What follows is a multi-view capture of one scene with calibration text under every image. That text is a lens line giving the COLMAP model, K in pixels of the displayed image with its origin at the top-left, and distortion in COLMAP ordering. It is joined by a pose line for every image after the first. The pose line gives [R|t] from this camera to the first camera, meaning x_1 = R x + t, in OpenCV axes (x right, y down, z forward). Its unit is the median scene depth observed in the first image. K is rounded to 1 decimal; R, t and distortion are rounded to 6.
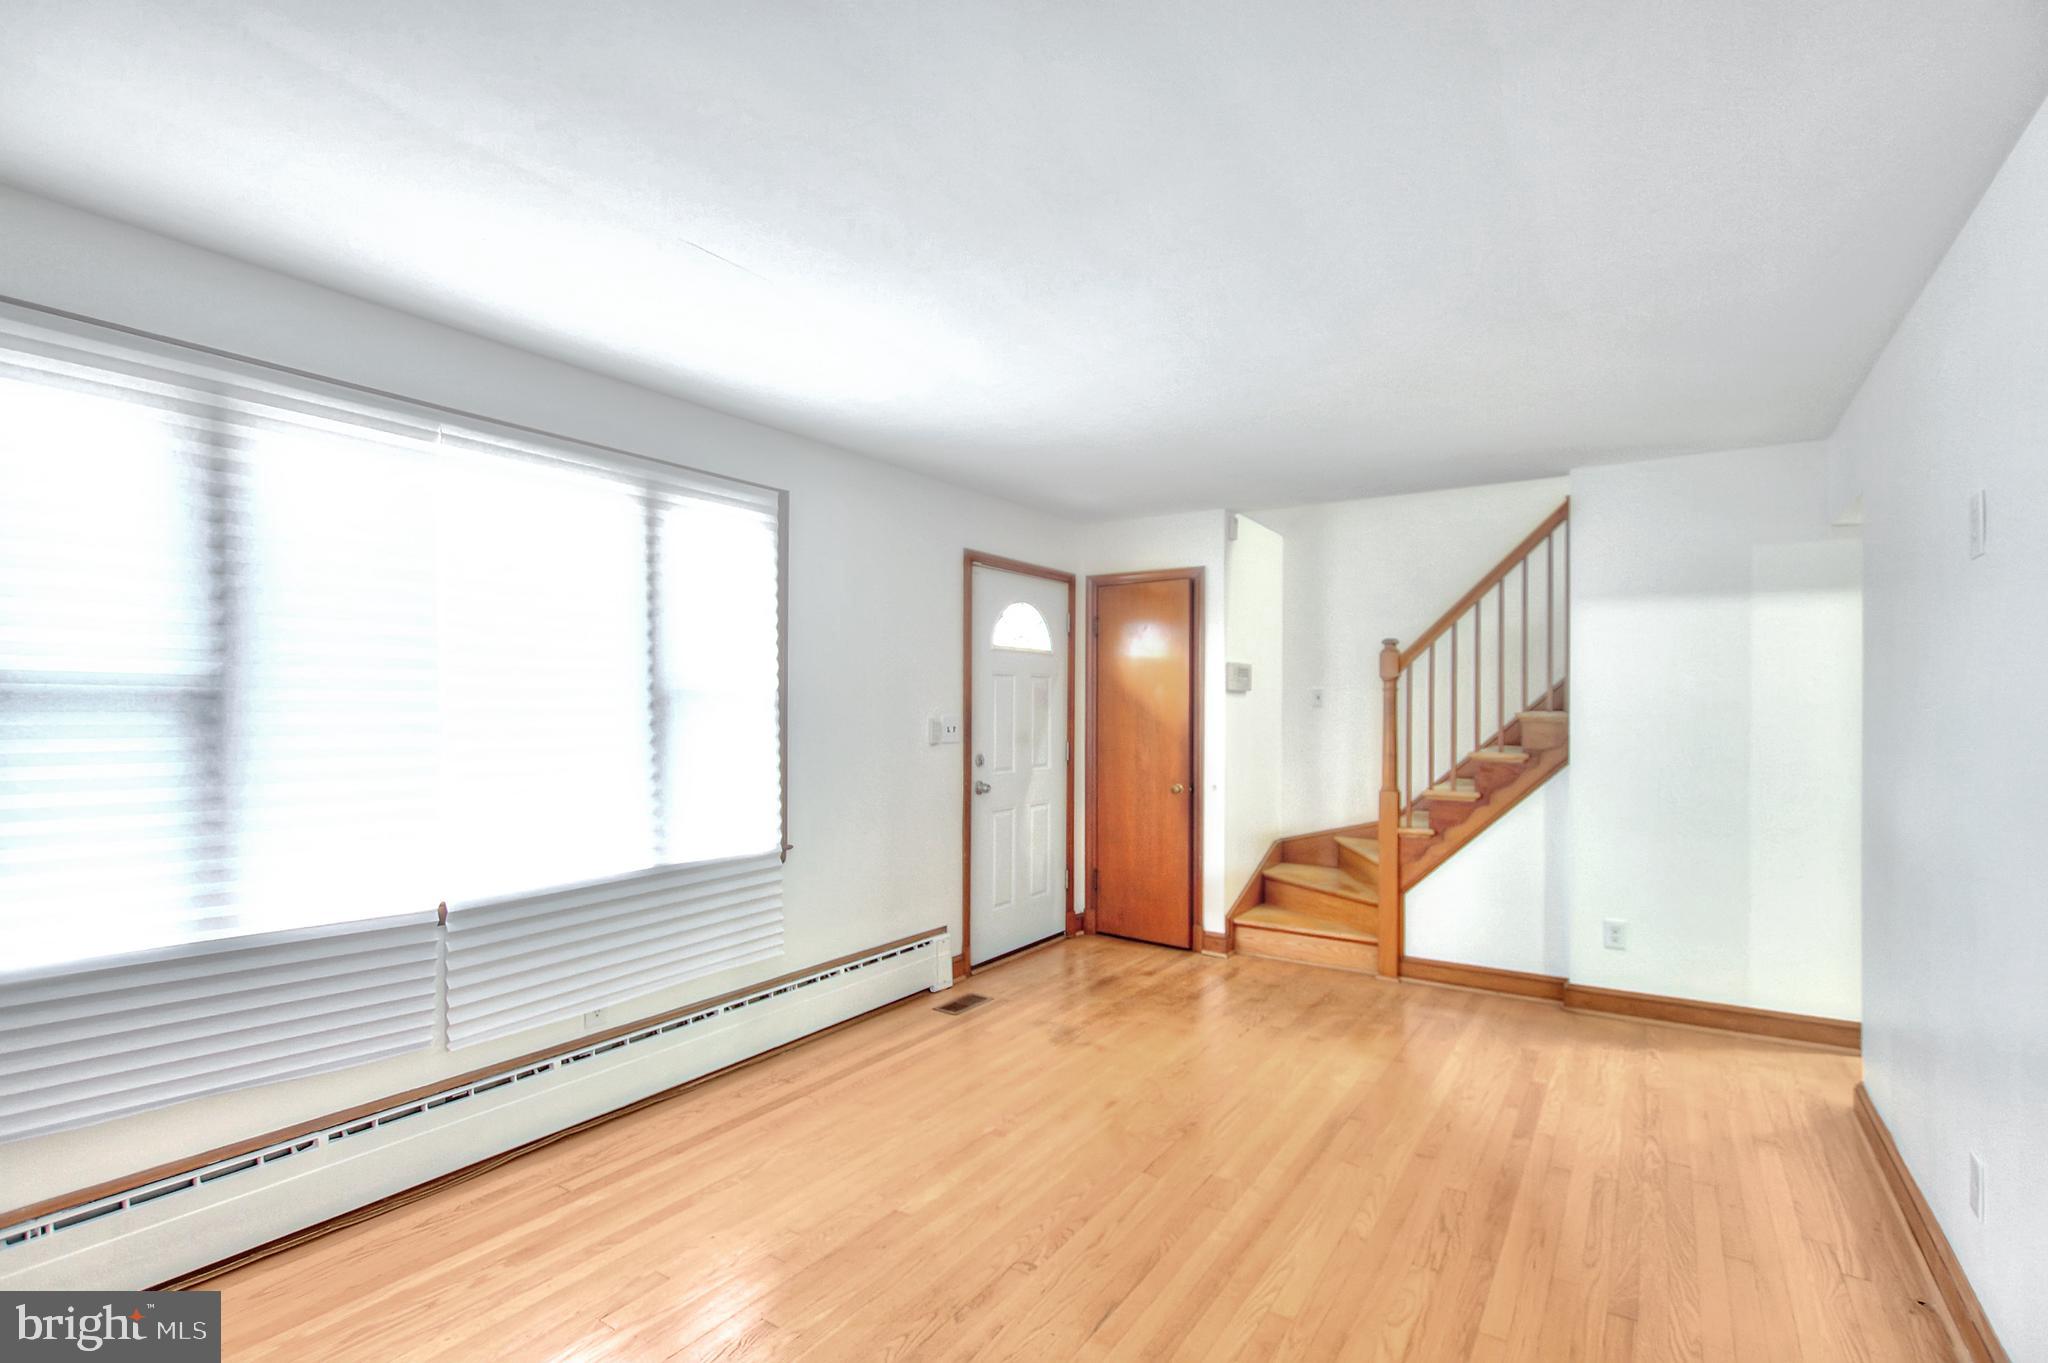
lens RADIAL K [[943.1, 0, 1027.3], [0, 943.1, 711.7], [0, 0, 1]] dist [0.000565, -0.000134]
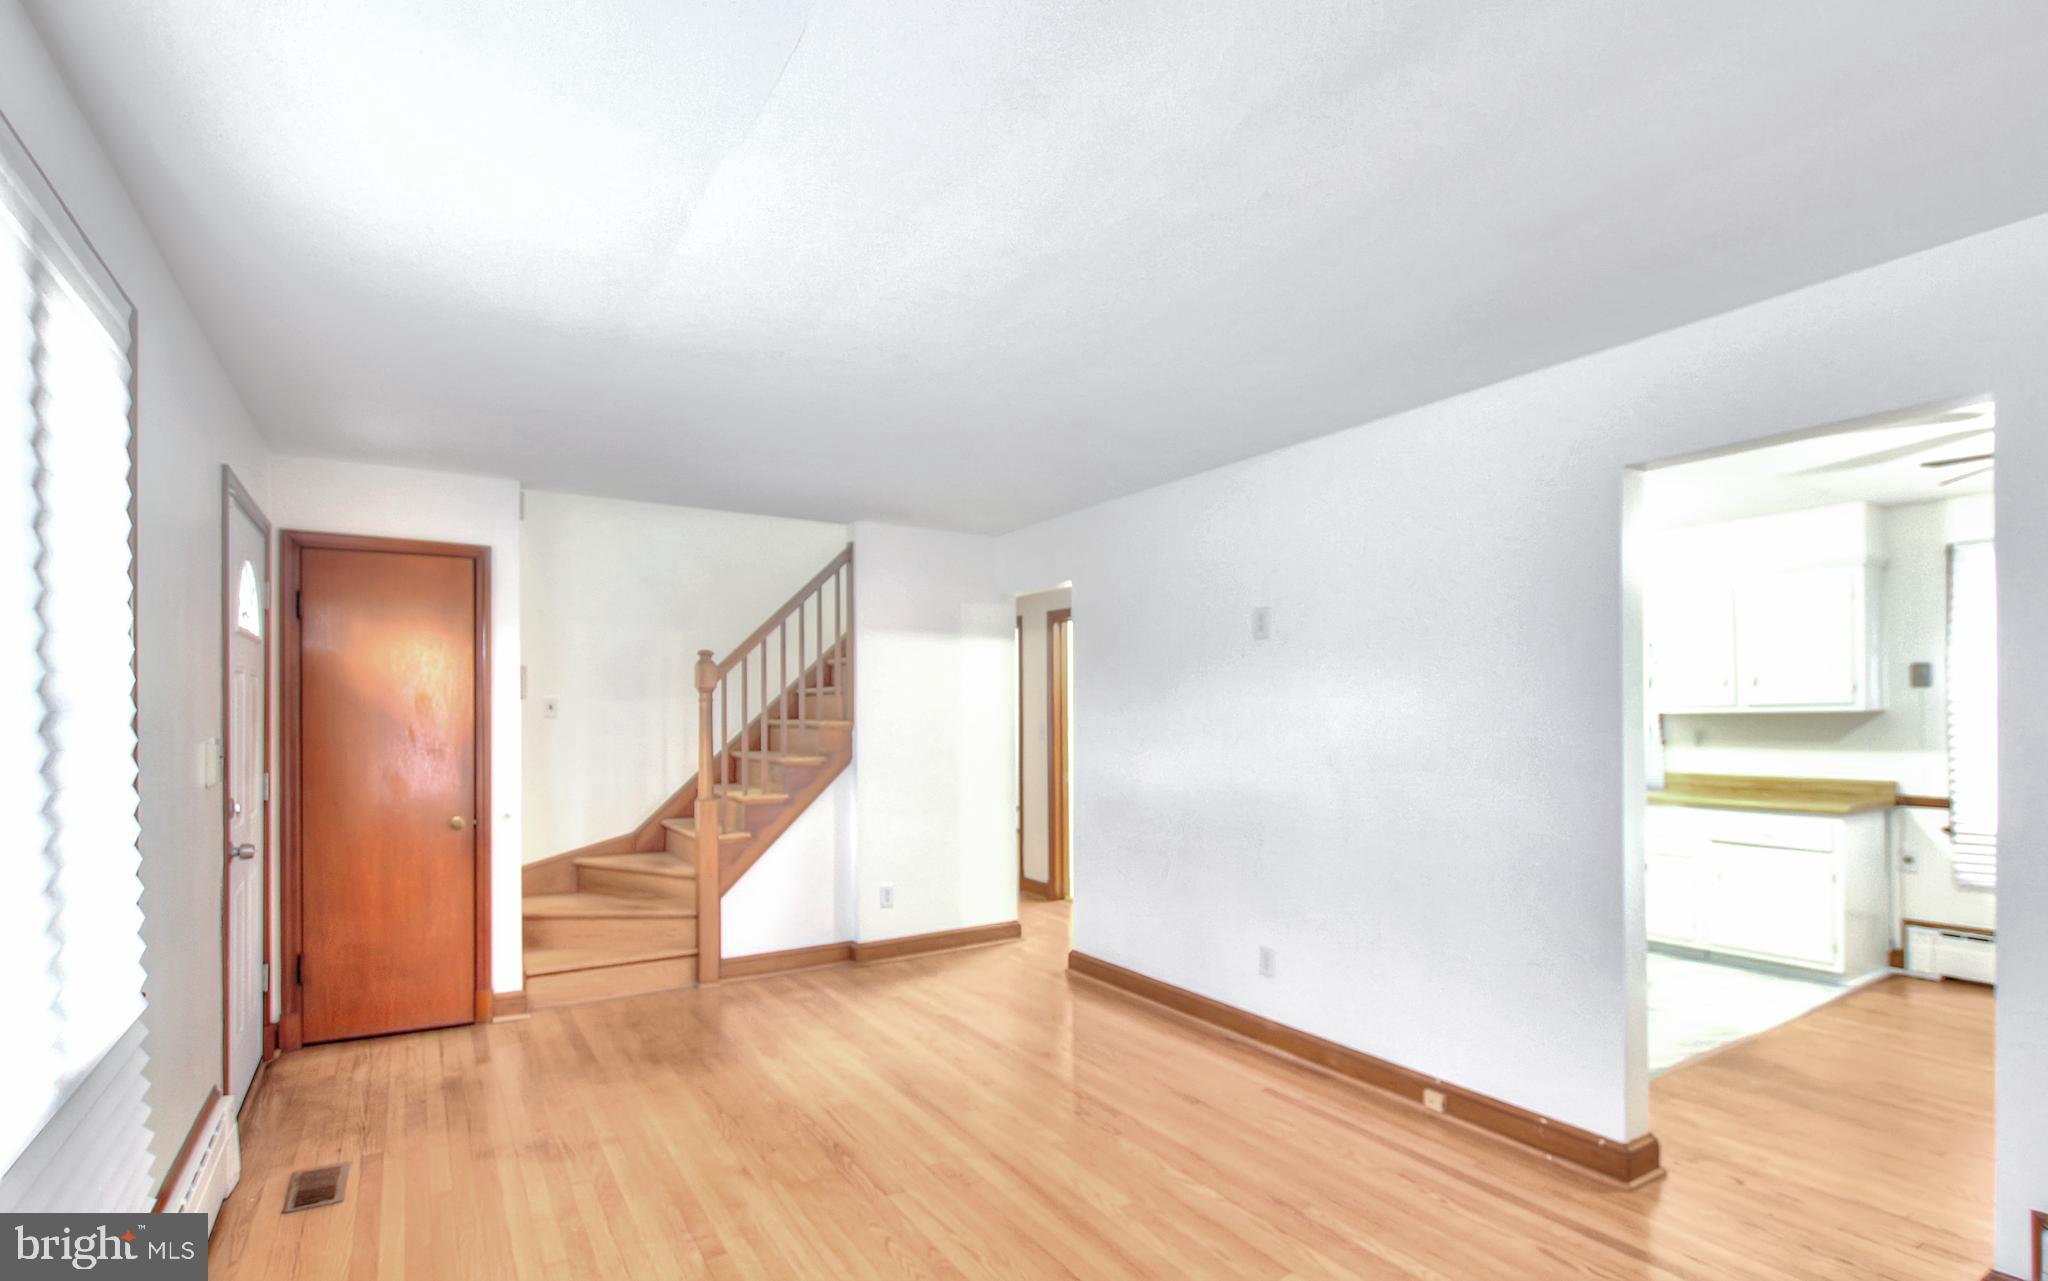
lens RADIAL K [[967.2, 0, 1023.2], [0, 967.2, 714.2], [0, 0, 1]] dist [0.002490, 0.000131]
pose [[0.401656, -0.004128, 0.915781, -0.448210], [0.006374, 0.999978, 0.001712, -0.008280], [-0.915768, 0.005150, 0.401674, 0.280188]]
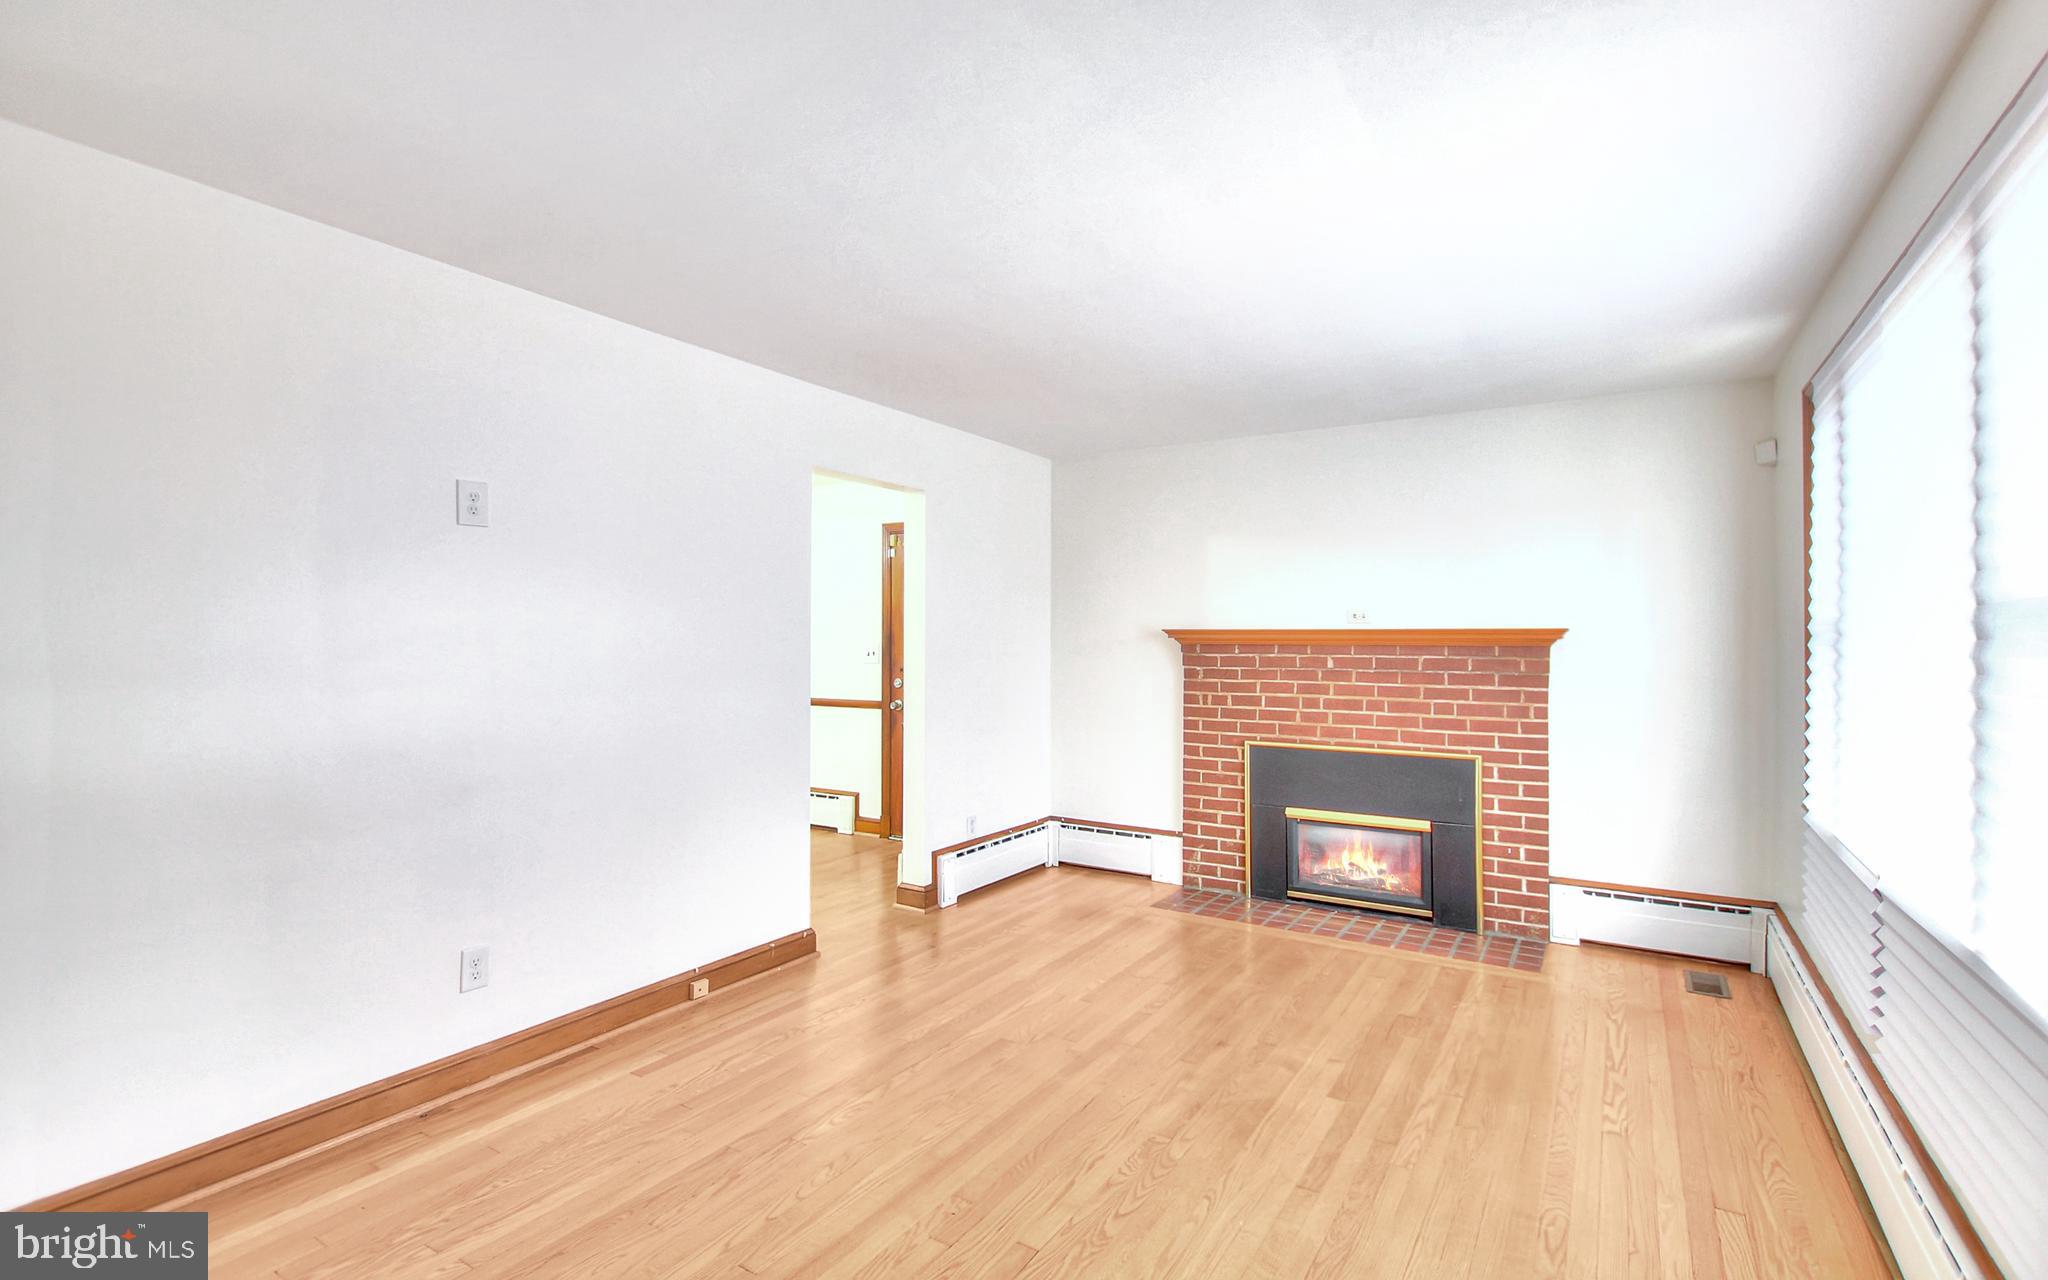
lens RADIAL K [[972.0, 0, 1024.0], [0, 972.0, 640.0], [0, 0, 1]] dist [0.000908, 0.000099]
pose [[-0.999058, -0.008594, -0.042532, 0.104214], [-0.008752, 0.999955, 0.003543, -0.004211], [0.042499, 0.003912, -0.999089, 1.080229]]
